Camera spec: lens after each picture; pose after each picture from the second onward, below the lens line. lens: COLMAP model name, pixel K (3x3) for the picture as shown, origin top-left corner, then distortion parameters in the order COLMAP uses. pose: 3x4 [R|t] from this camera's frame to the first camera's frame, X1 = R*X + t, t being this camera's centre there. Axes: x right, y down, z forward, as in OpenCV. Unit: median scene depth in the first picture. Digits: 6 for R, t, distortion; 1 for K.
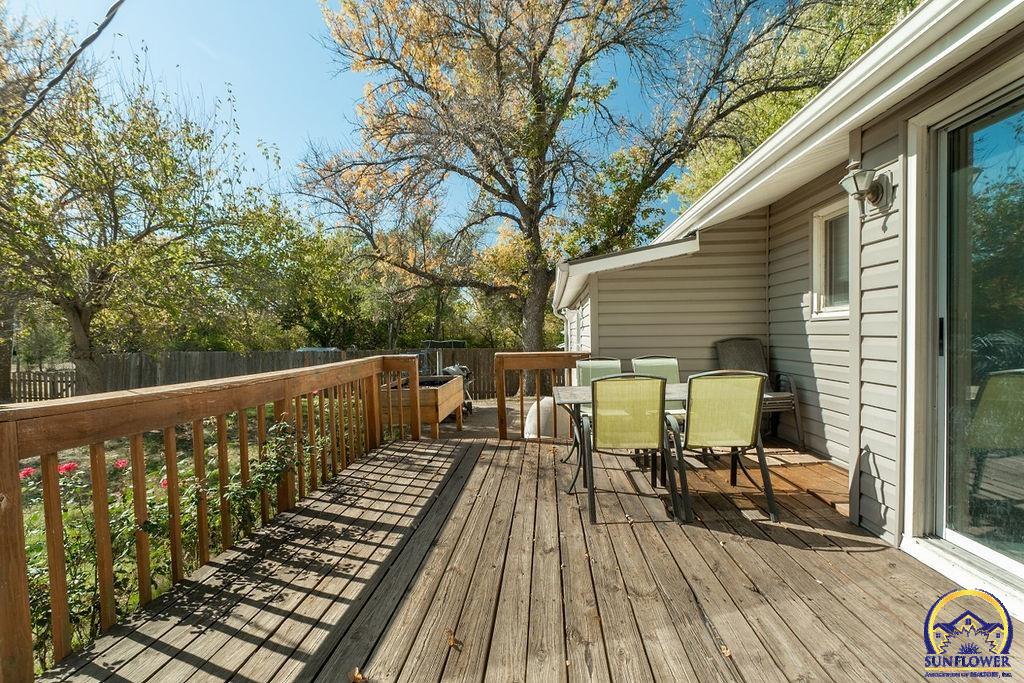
lens RADIAL K [[457.8, 0, 509.7], [0, 457.8, 339.9], [0, 0, 1]] dist [0.000875, -0.000201]
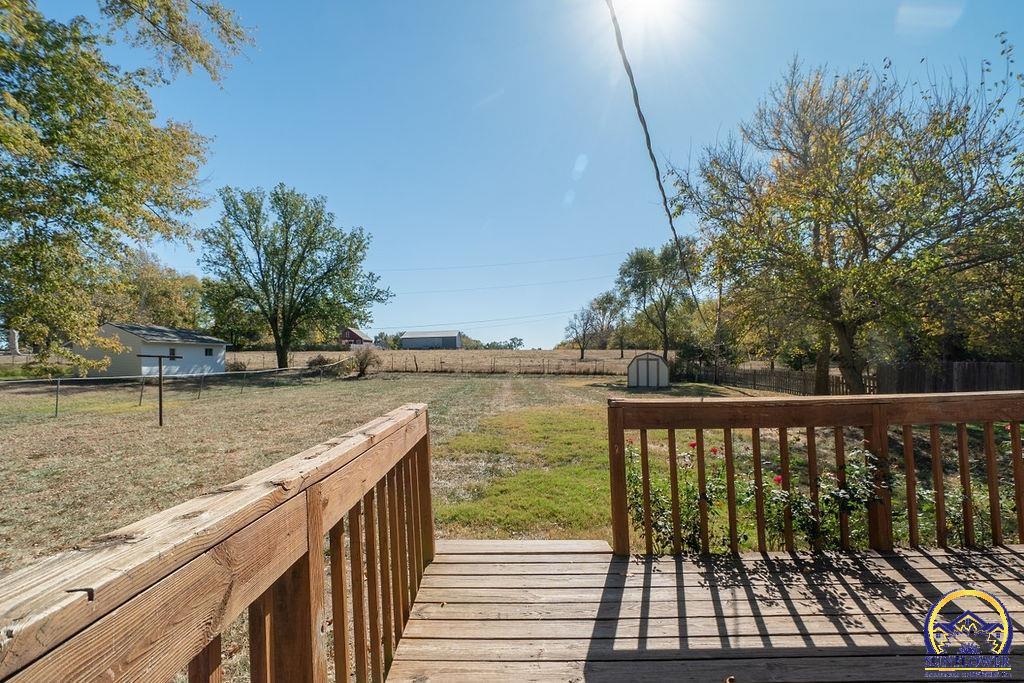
lens RADIAL K [[457.8, 0, 510.0], [0, 457.8, 348.9], [0, 0, 1]] dist [0.000875, -0.000201]
pose [[0.062929, -0.008703, -0.997980, 0.451766], [0.016222, 0.999839, -0.007696, -0.037980], [0.997886, -0.015704, 0.063060, 0.257155]]
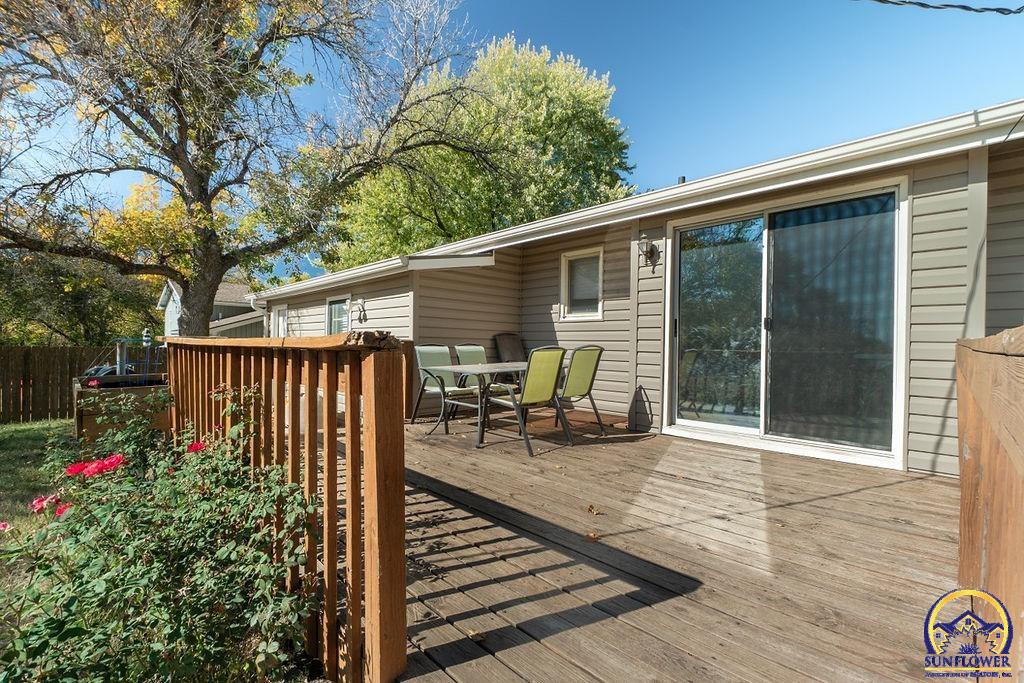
lens RADIAL K [[457.8, 0, 518.8], [0, 457.8, 343.7], [0, 0, 1]] dist [0.000875, -0.000201]
pose [[0.647292, 0.029041, 0.761689, -0.951325], [-0.016599, 0.999574, -0.024004, 0.109170], [-0.762062, 0.002894, 0.647498, 0.160341]]
